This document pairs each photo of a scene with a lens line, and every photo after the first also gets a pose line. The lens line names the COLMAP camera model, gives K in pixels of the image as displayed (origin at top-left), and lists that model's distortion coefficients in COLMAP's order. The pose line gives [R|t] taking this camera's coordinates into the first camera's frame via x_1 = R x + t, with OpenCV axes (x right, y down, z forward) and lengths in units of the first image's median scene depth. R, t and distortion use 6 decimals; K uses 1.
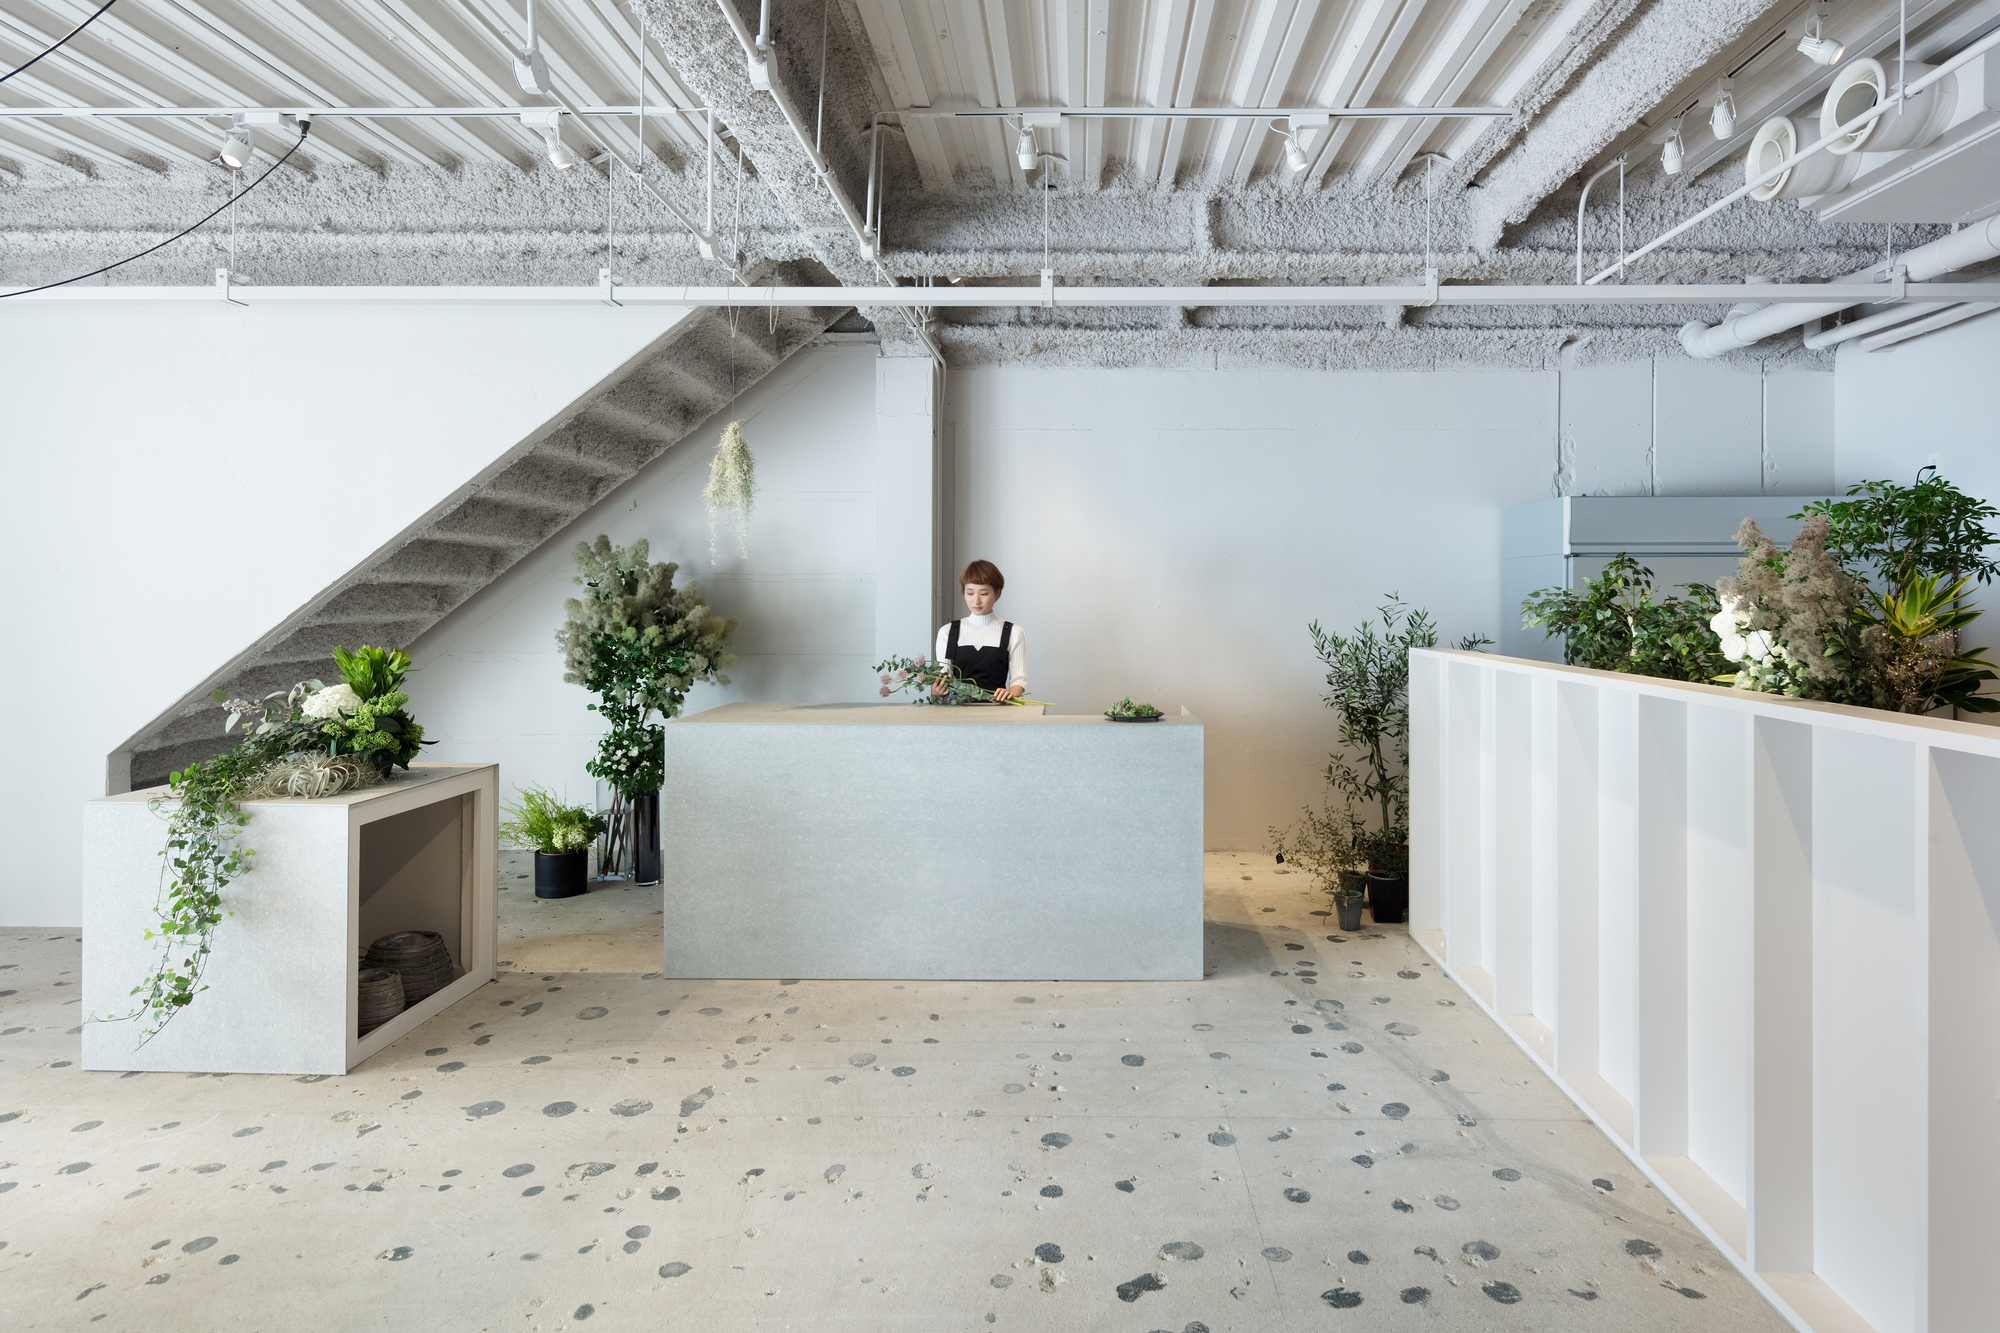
lens RADIAL K [[1079.7, 0, 1063.5], [0, 1079.7, 590.4], [0, 0, 1]] dist [-0.003093, -0.003059]
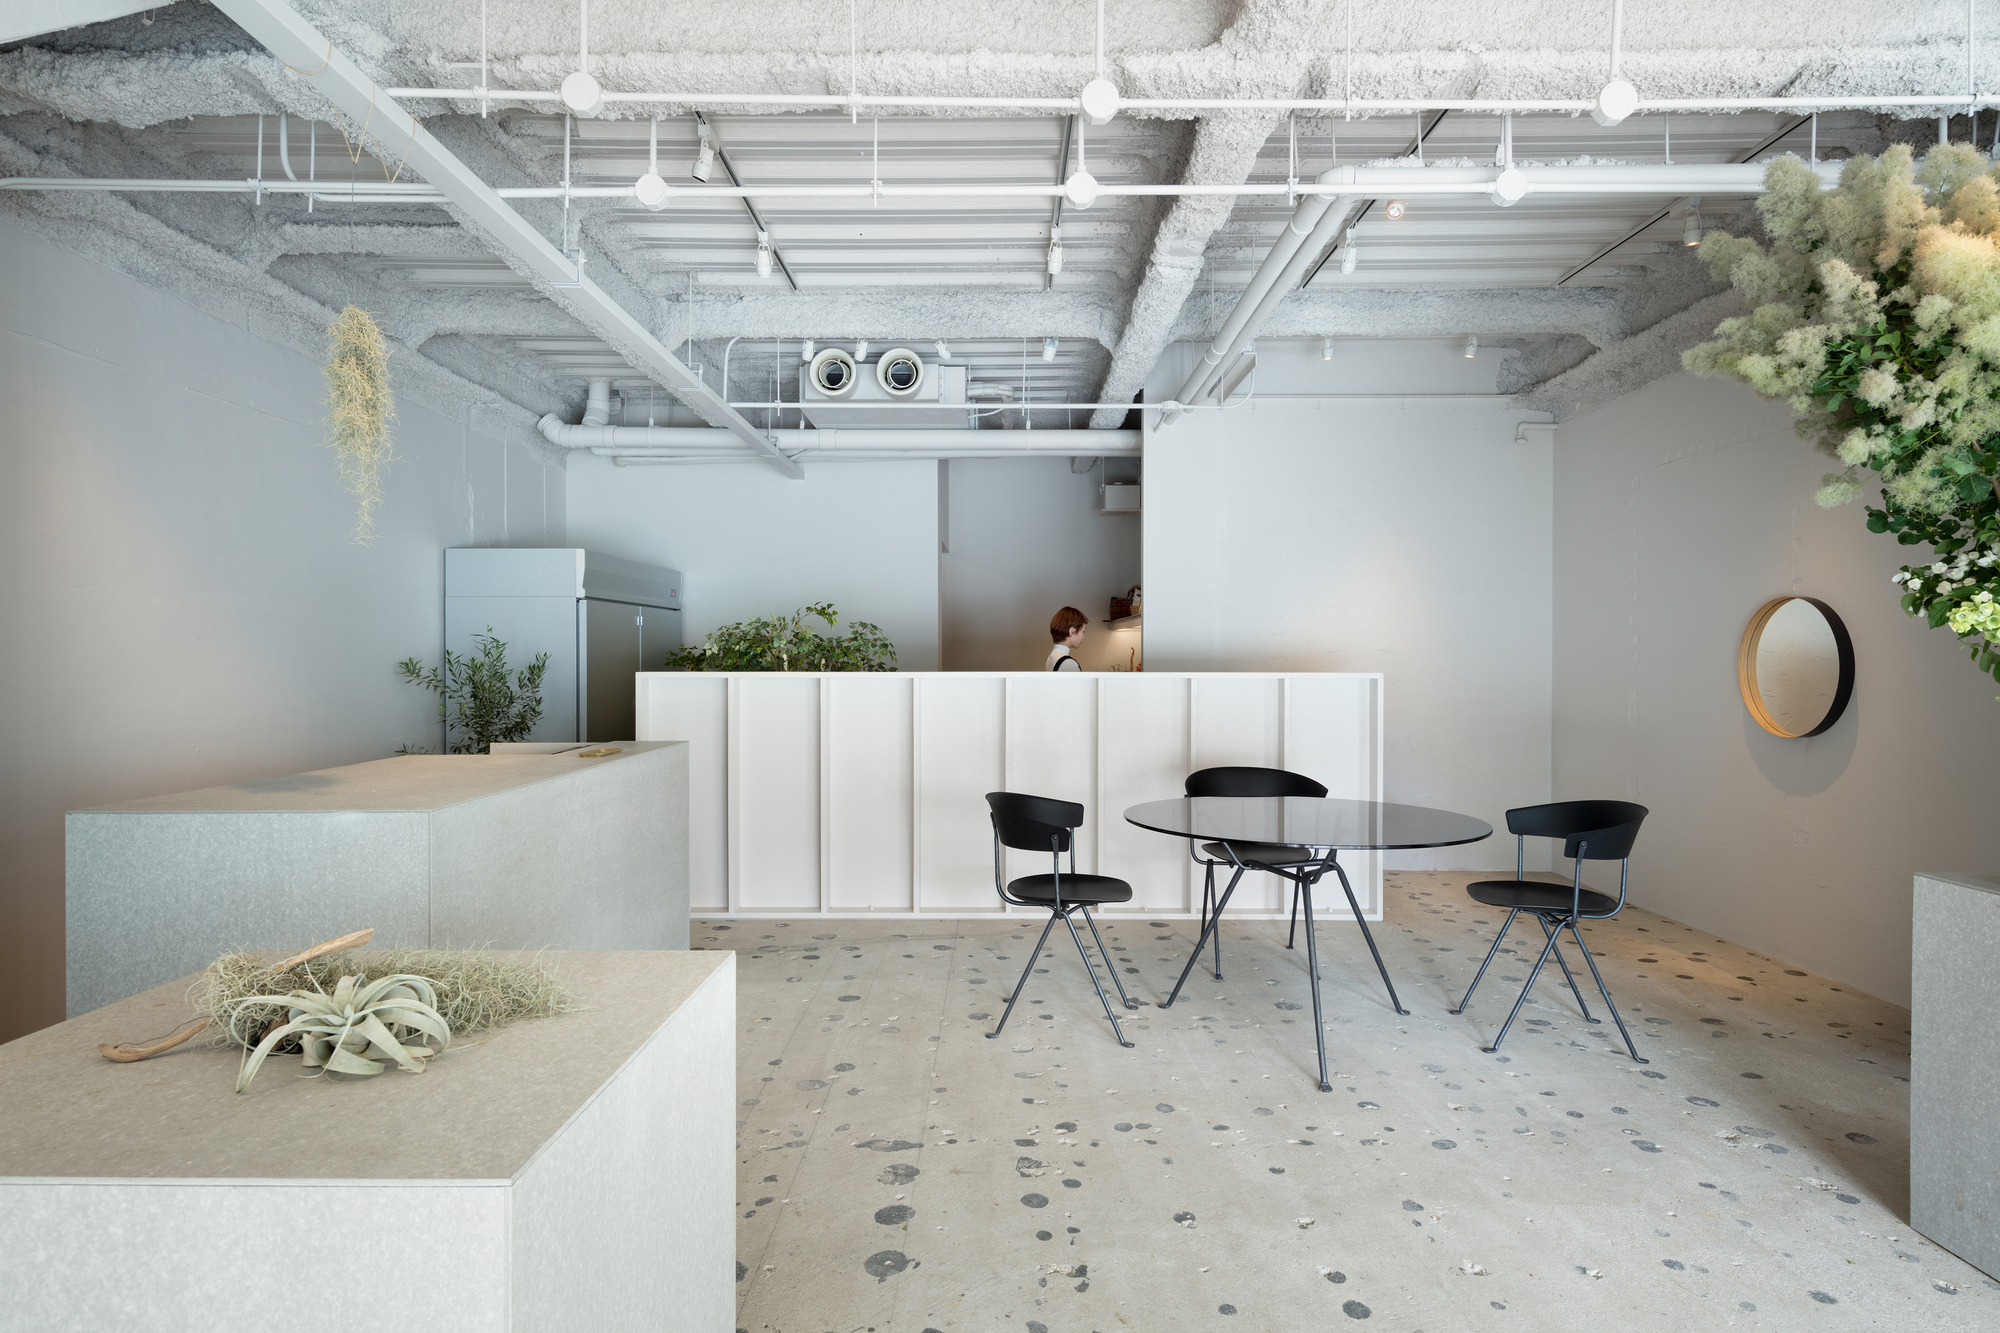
lens RADIAL K [[1097.8, 0, 1000.0], [0, 1097.8, 666.5], [0, 0, 1]] dist [0.012841, -0.003252]
pose [[-0.006832, -0.011360, 0.999912, -1.245930], [-0.002204, 0.999933, 0.011345, 0.040274], [-0.999974, -0.002126, -0.006856, 0.869899]]
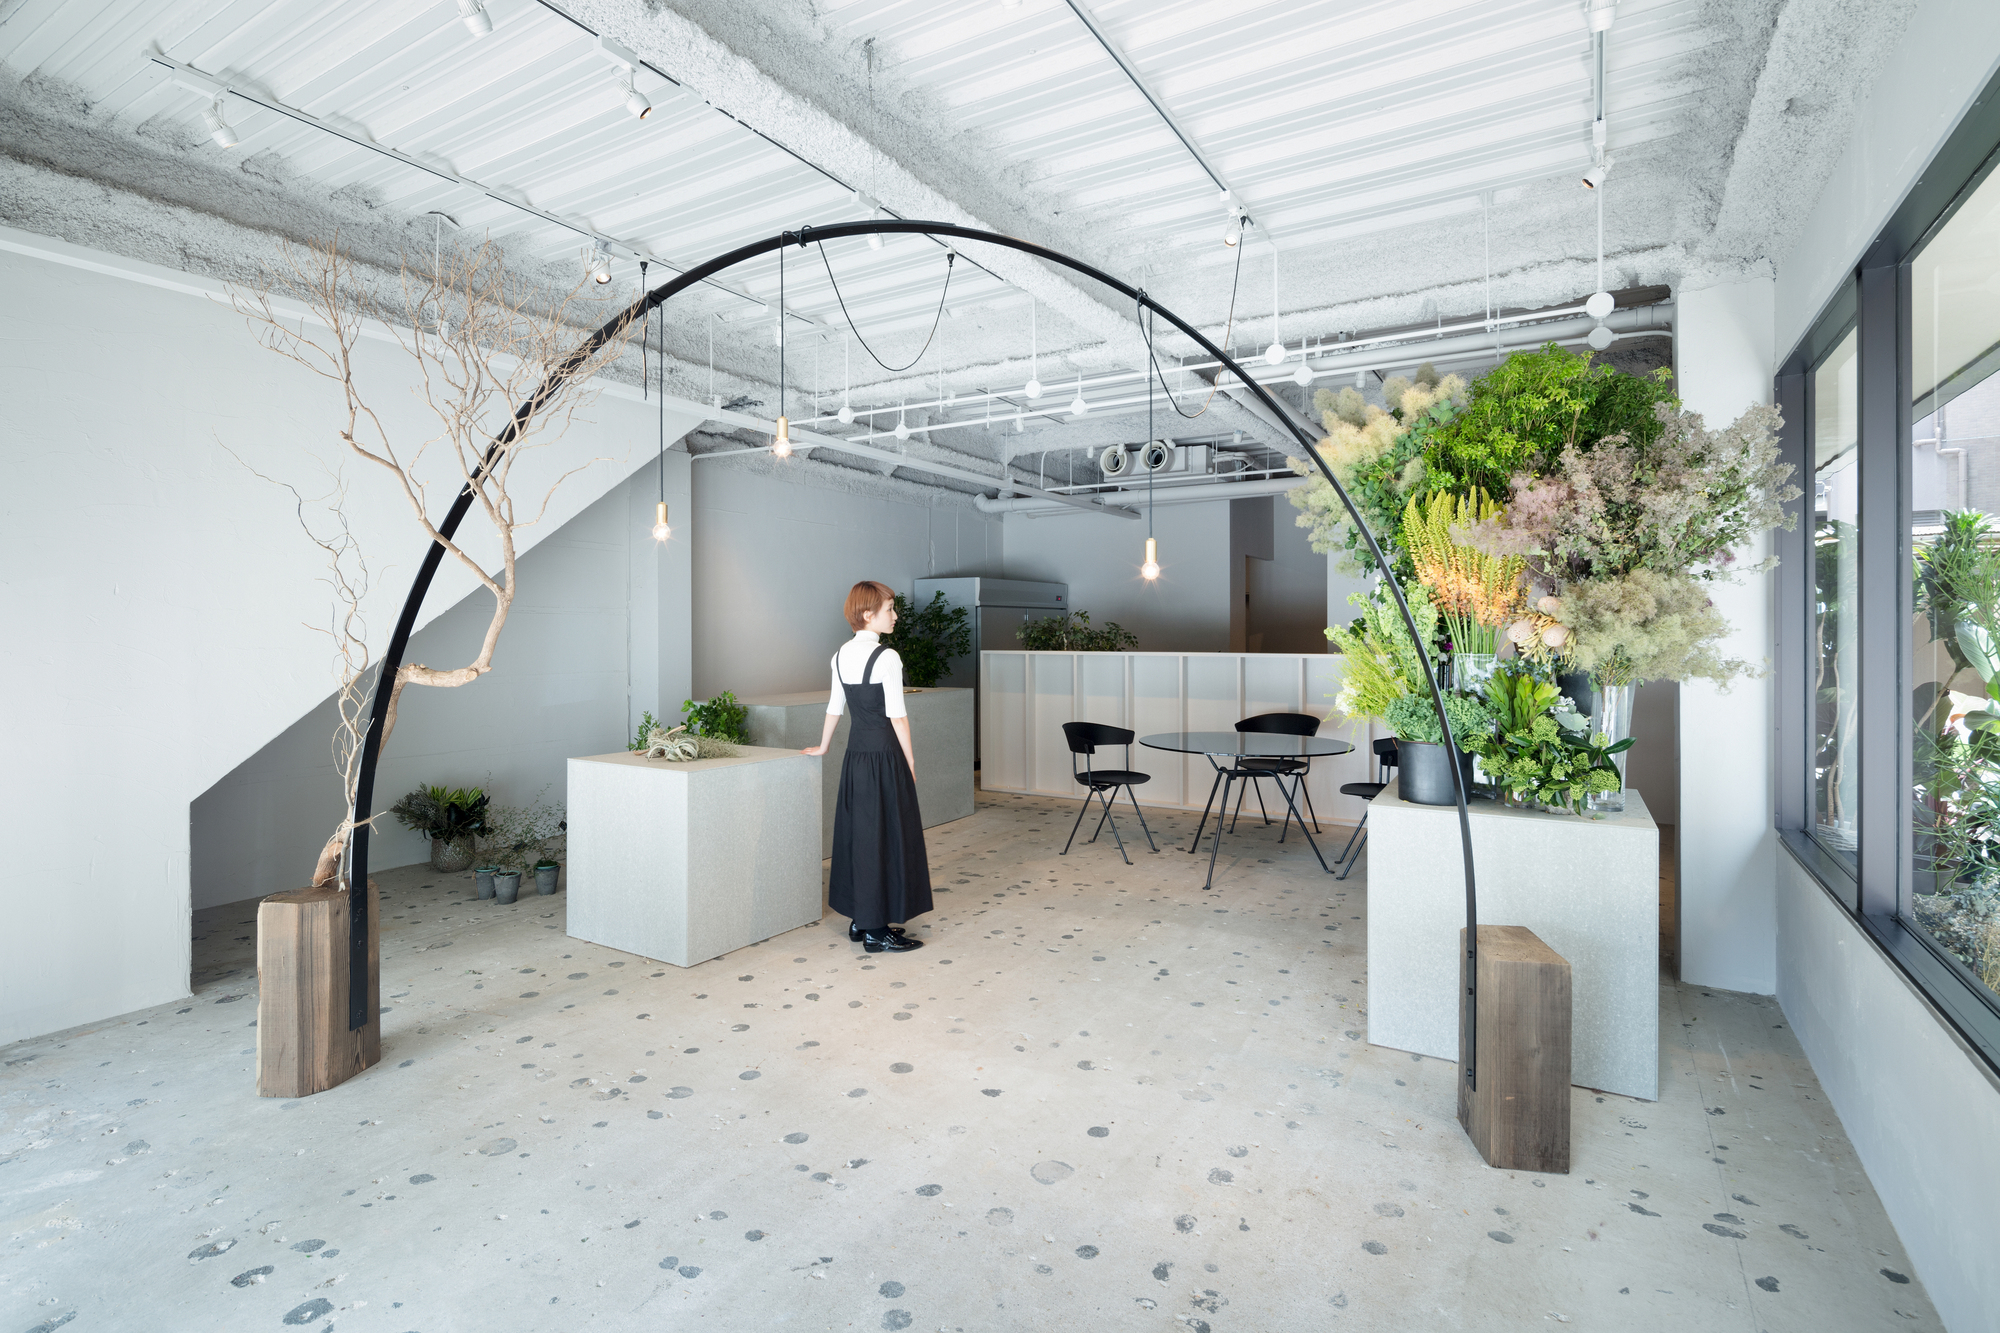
lens RADIAL K [[975.5, 0, 1003.6], [0, 975.5, 627.9], [0, 0, 1]] dist [-0.002255, -0.000114]
pose [[0.508398, 0.001077, 0.861121, -1.806824], [-0.000381, 0.999999, -0.001026, 0.011121], [-0.861122, 0.000194, 0.508398, 0.012197]]
